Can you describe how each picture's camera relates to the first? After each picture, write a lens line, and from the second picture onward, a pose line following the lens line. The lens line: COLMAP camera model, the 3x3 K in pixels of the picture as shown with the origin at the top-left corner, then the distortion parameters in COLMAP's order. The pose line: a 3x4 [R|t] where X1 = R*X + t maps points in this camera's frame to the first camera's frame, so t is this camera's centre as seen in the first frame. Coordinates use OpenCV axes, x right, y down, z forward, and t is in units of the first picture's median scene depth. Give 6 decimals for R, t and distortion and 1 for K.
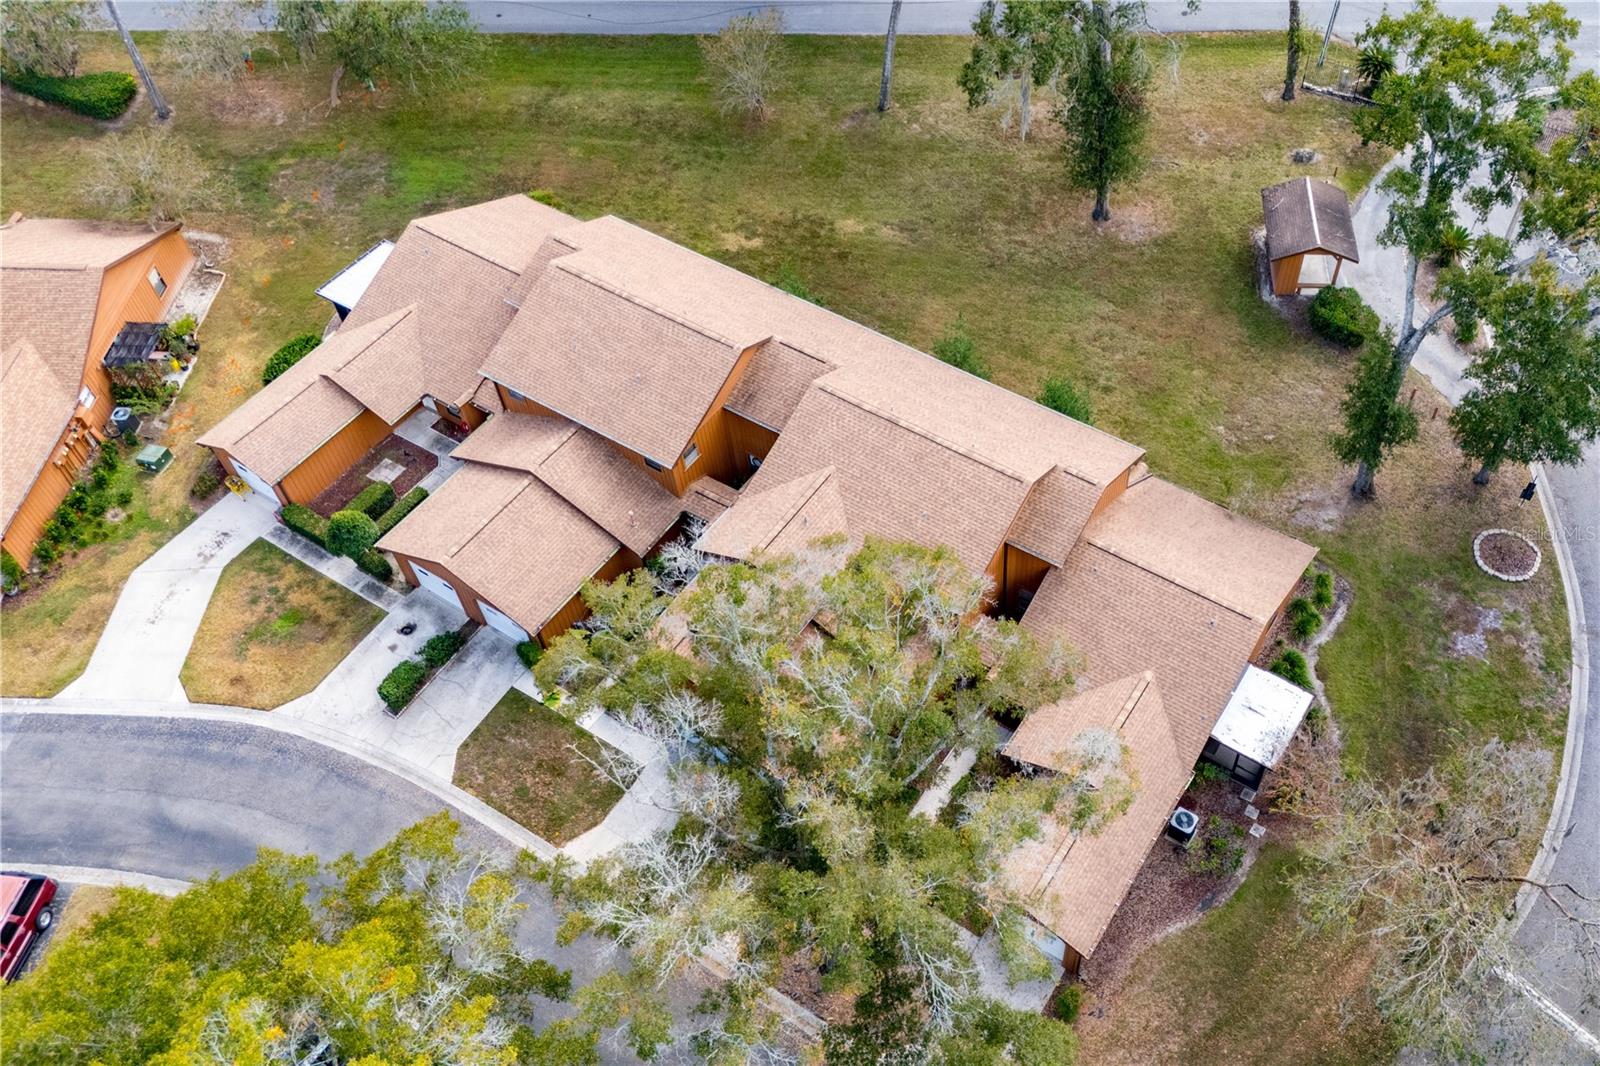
lens RADIAL K [[1474.3, 0, 800.7], [0, 1474.3, 481.3], [0, 0, 1]] dist [0.086053, -0.111257]
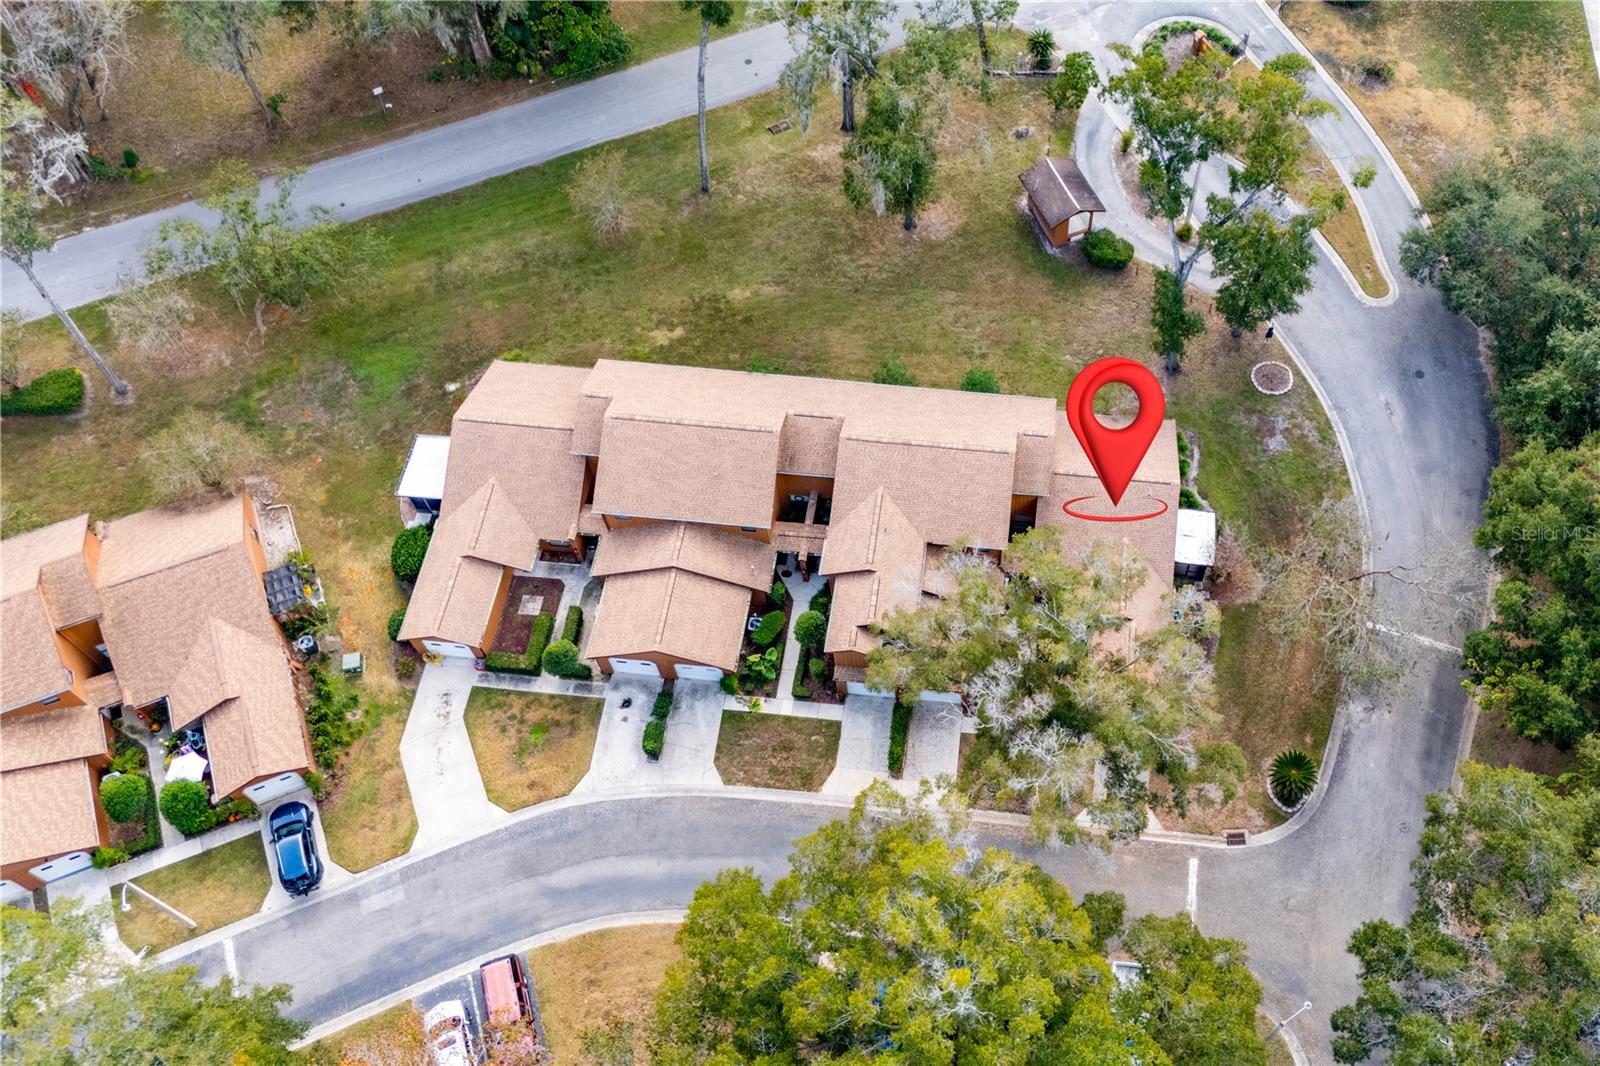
lens RADIAL K [[1514.4, 0, 800.1], [0, 1514.4, 538.7], [0, 0, 1]] dist [0.087827, 0.002517]
pose [[0.901701, -0.373969, 0.216982, -0.346355], [0.345824, 0.925040, 0.157187, -0.197965], [-0.259501, -0.066699, 0.963437, -0.380832]]
